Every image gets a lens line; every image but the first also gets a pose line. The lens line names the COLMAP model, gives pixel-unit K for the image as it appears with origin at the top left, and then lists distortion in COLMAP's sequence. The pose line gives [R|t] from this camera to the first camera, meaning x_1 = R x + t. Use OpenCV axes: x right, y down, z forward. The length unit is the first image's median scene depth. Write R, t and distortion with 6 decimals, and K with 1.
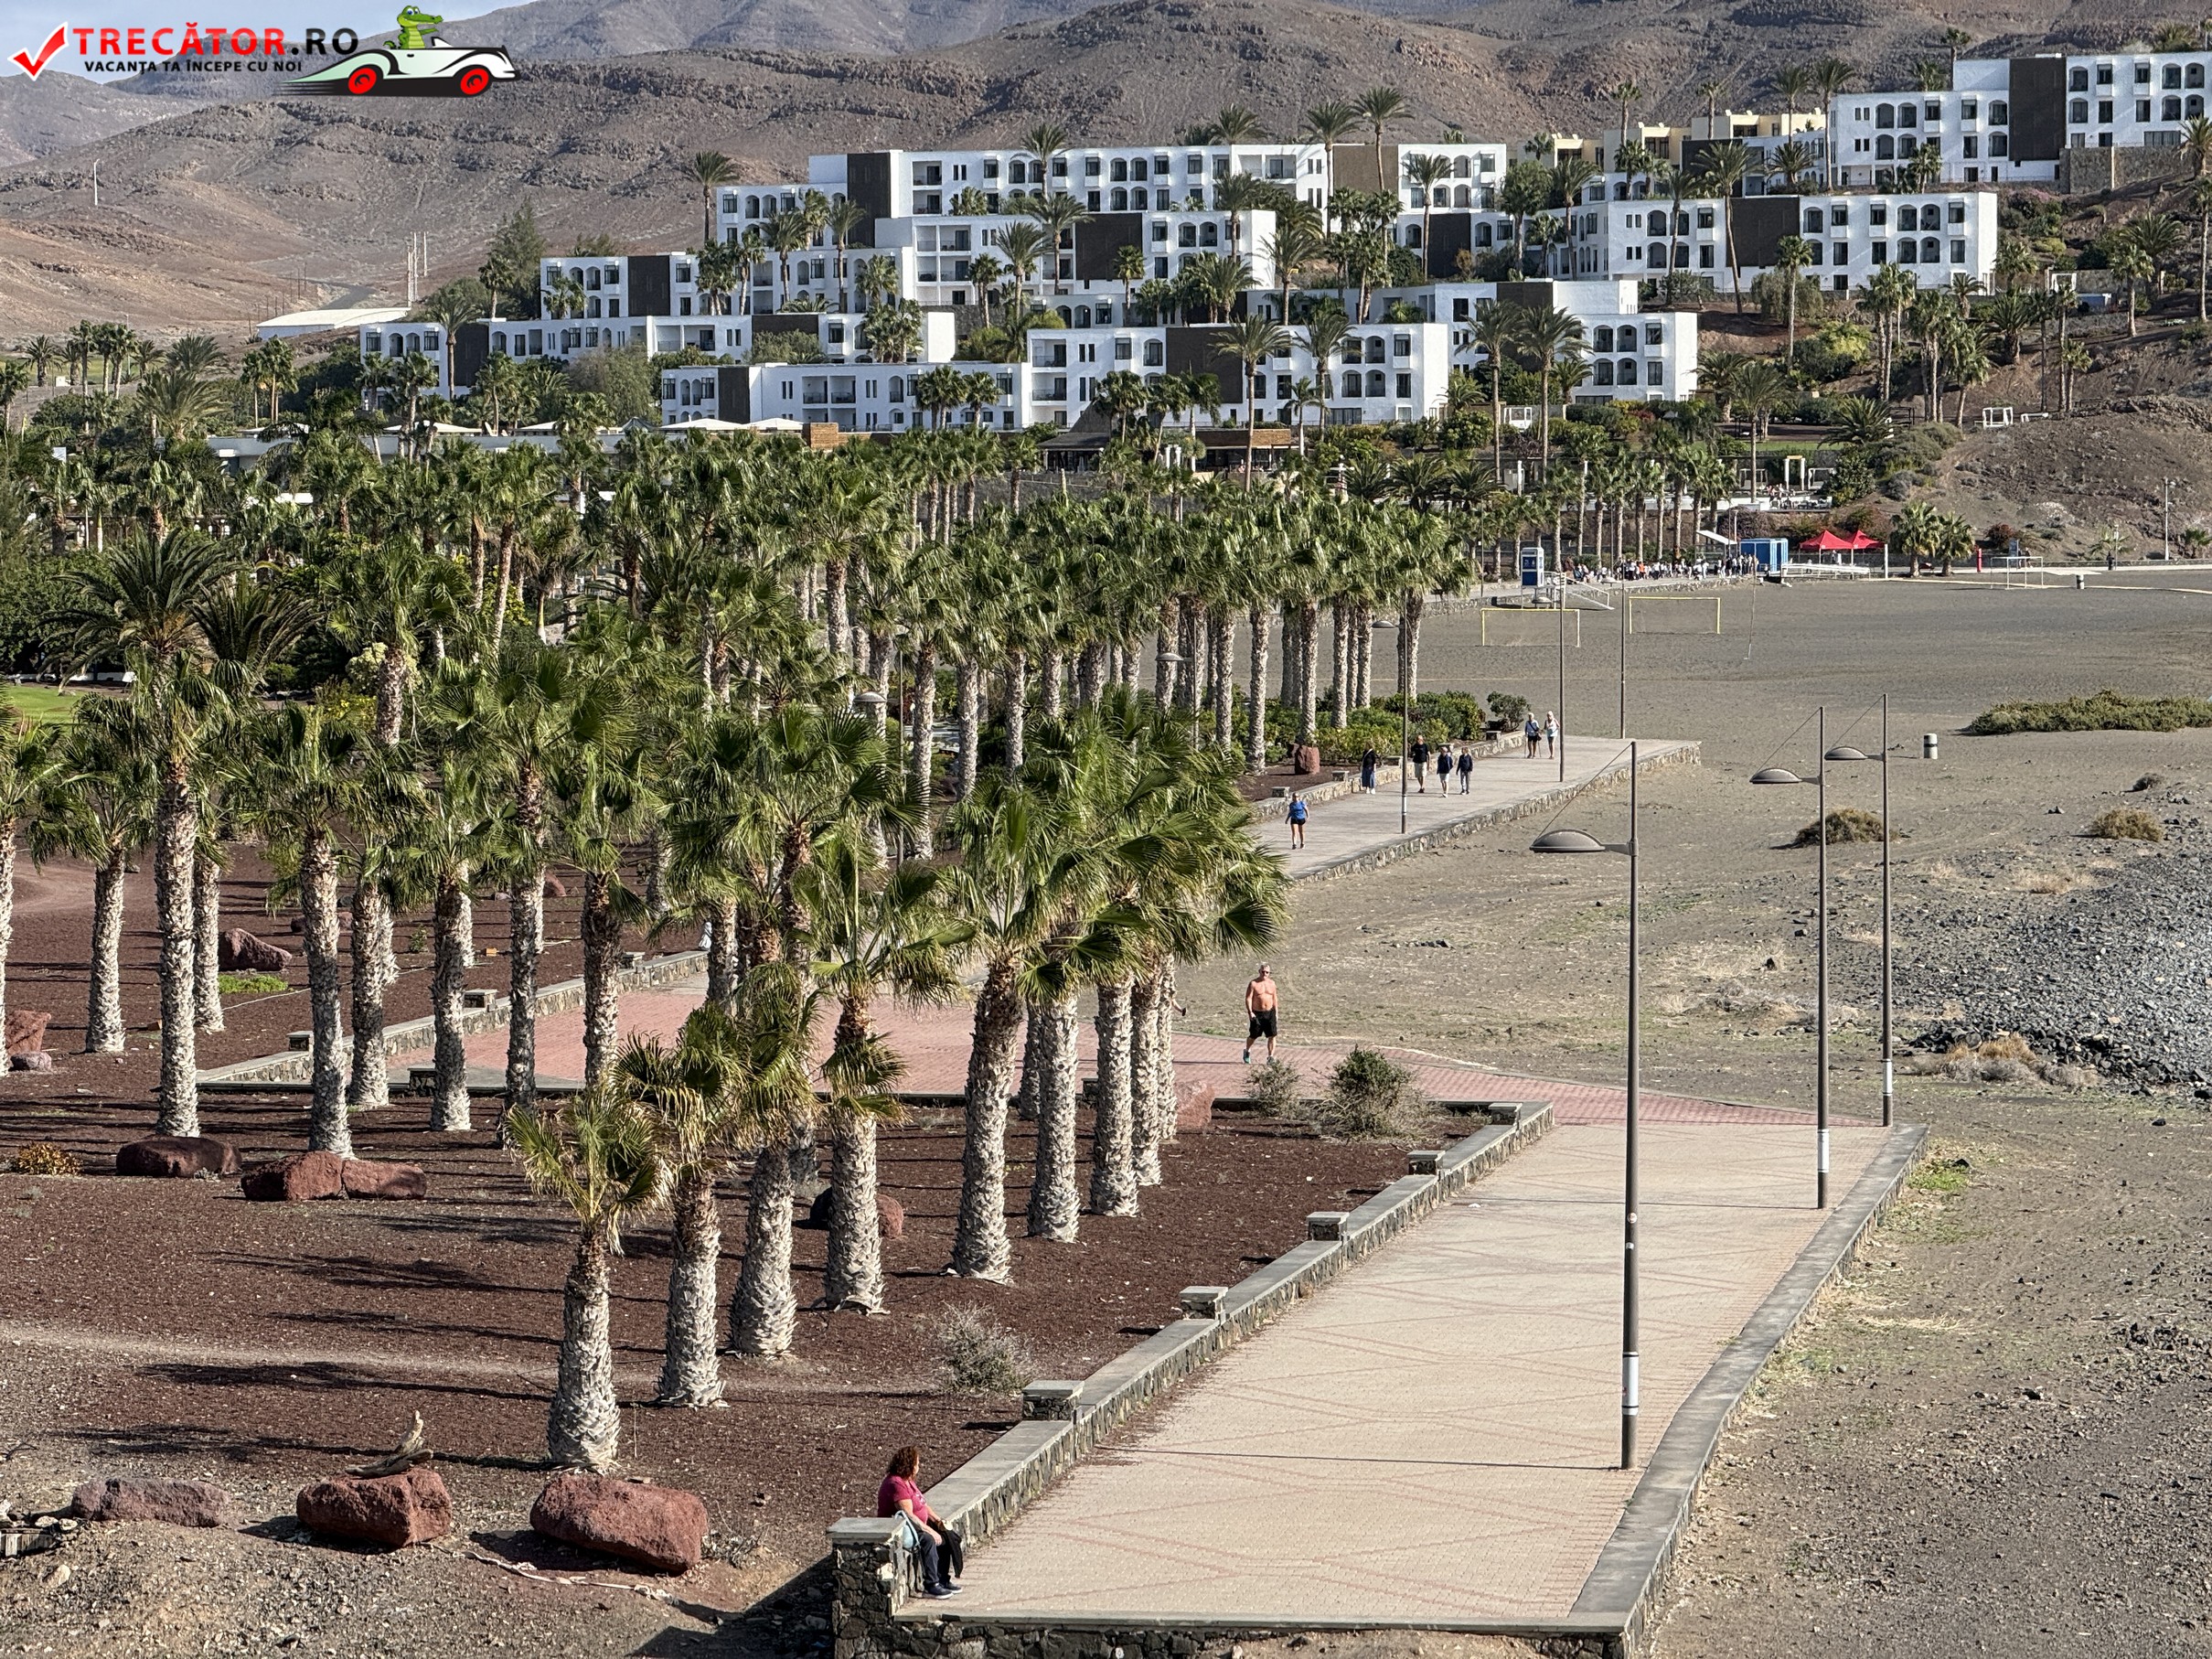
lens RADIAL K [[7713.7, 0, 1023.2], [0, 7713.7, 828.1], [0, 0, 1]] dist [0.262942, -0.766851]
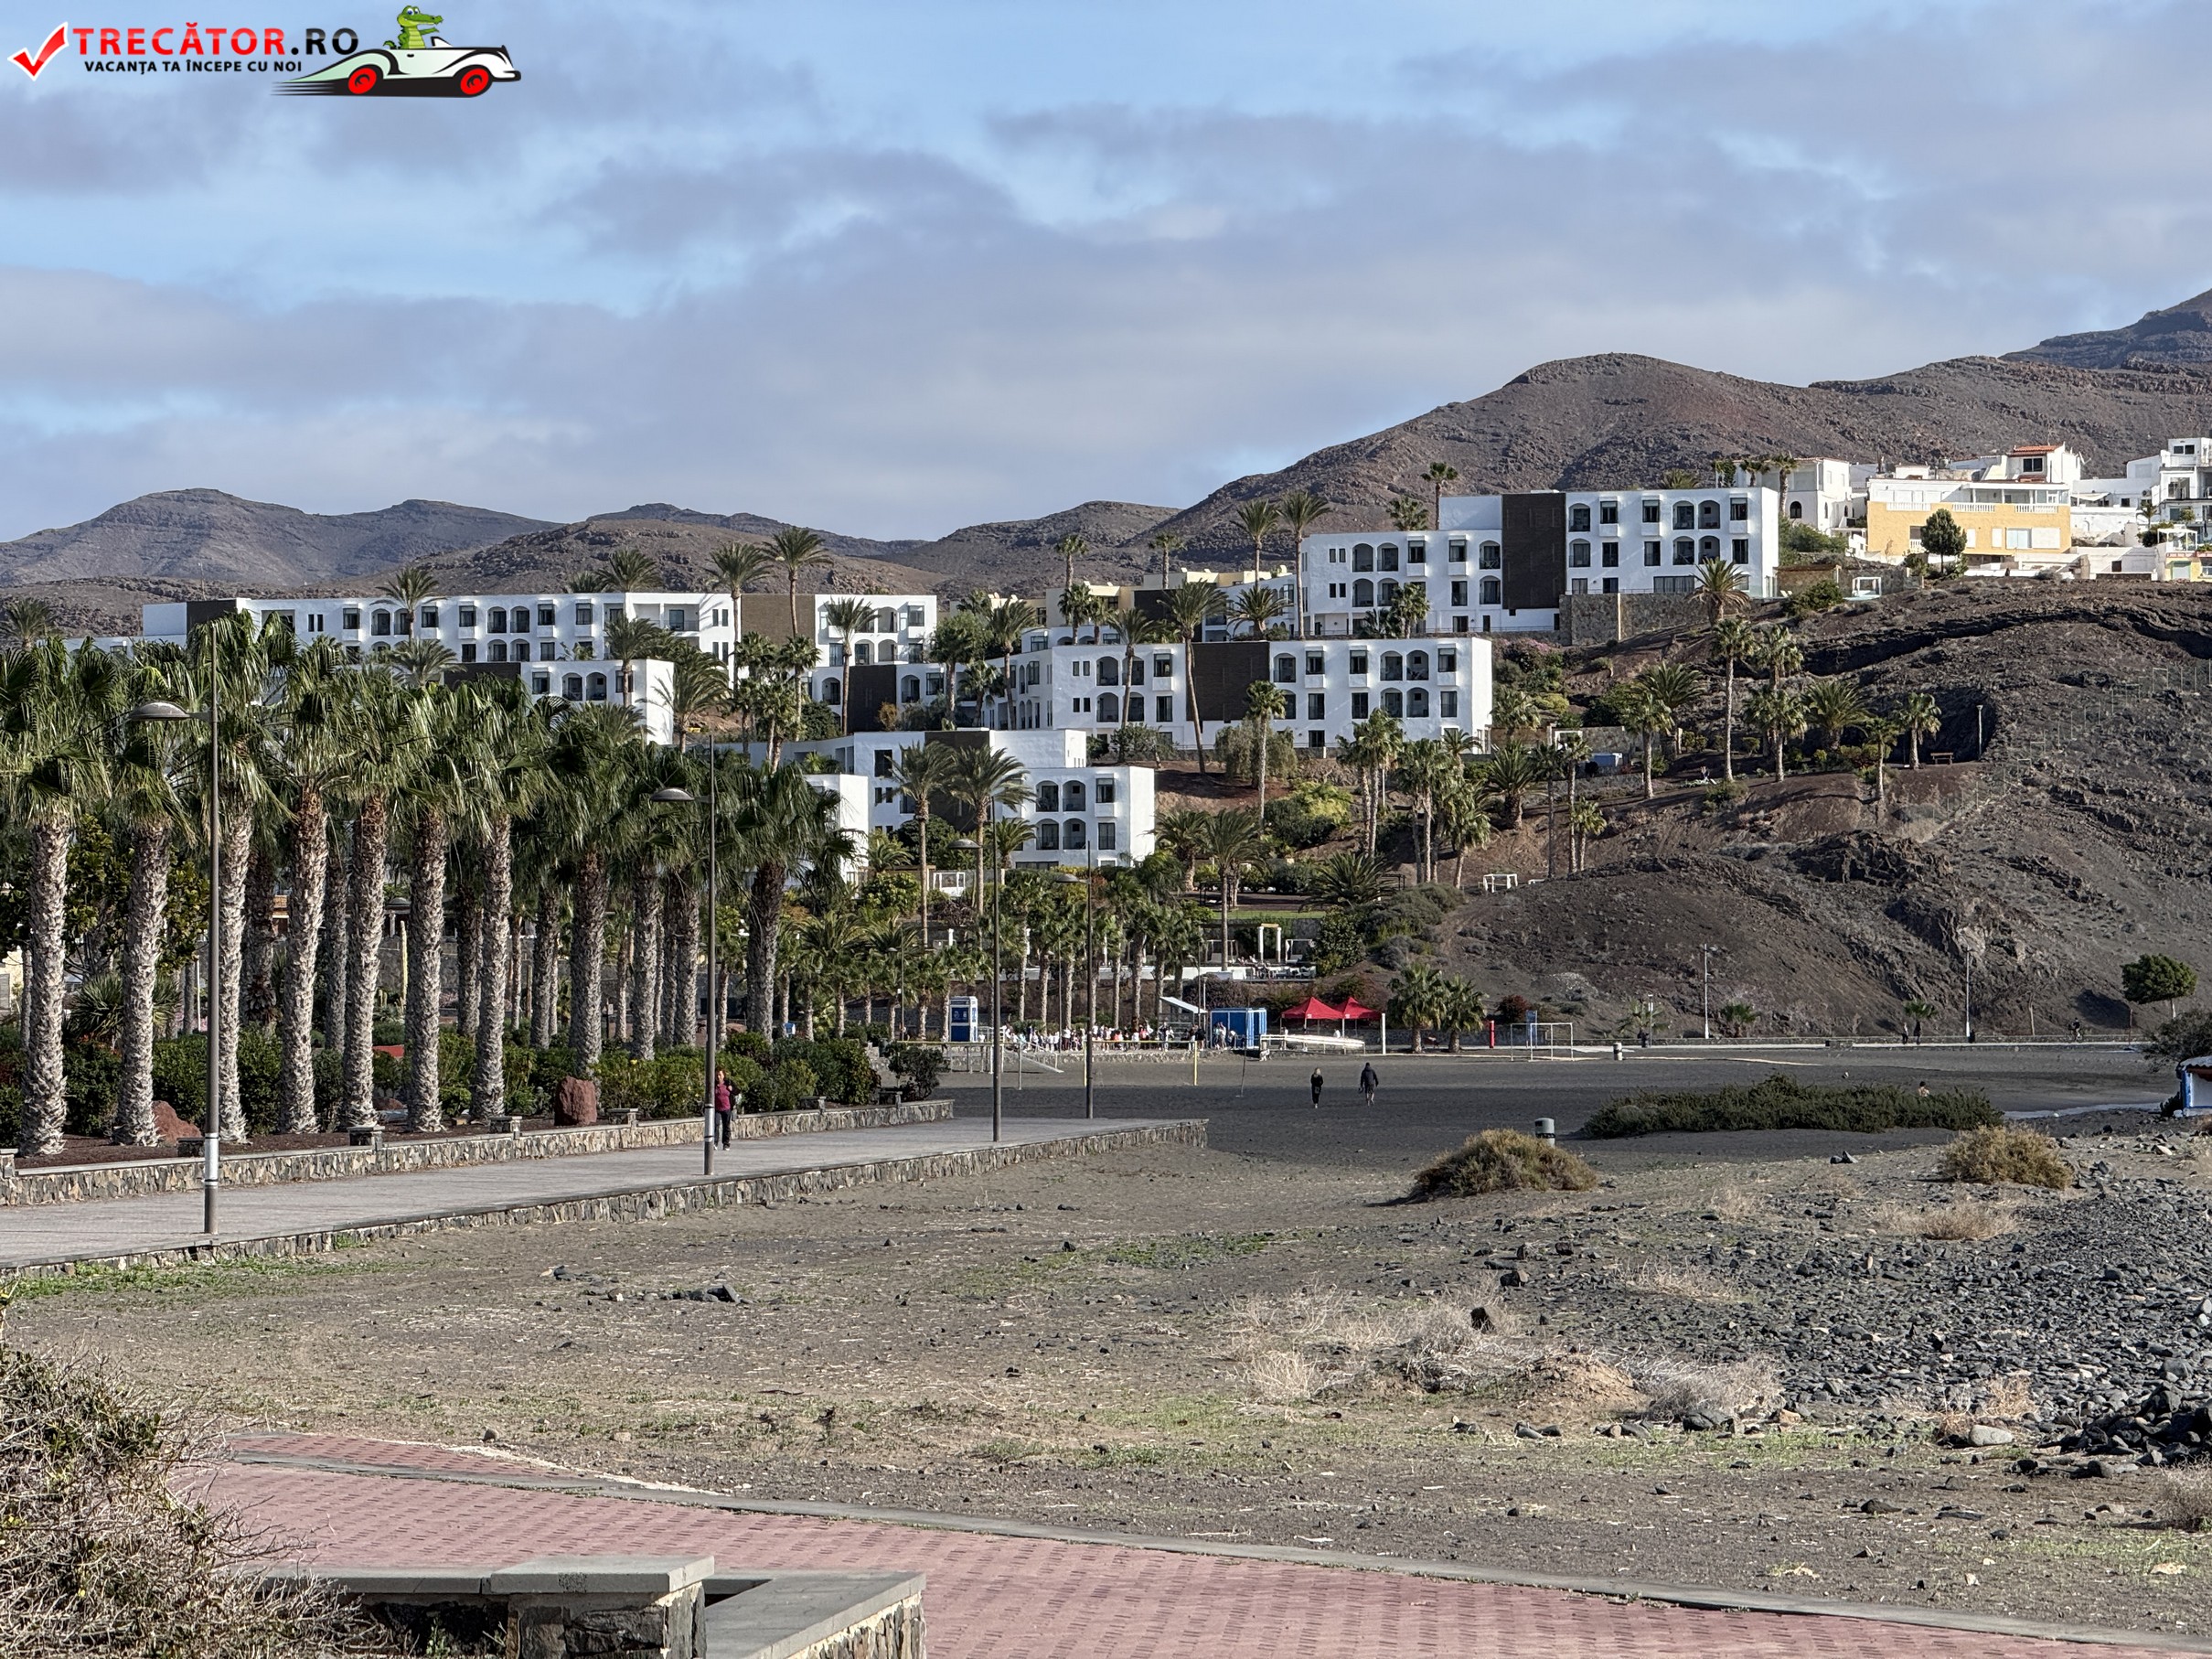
lens RADIAL K [[7713.7, 0, 1023.2], [0, 7713.7, 828.1], [0, 0, 1]] dist [0.262942, -0.766851]
pose [[0.997387, 0.004053, 0.072132, 0.009652], [0.001403, 0.997151, -0.075425, 0.005309], [-0.072232, 0.075329, 0.994539, 0.136037]]
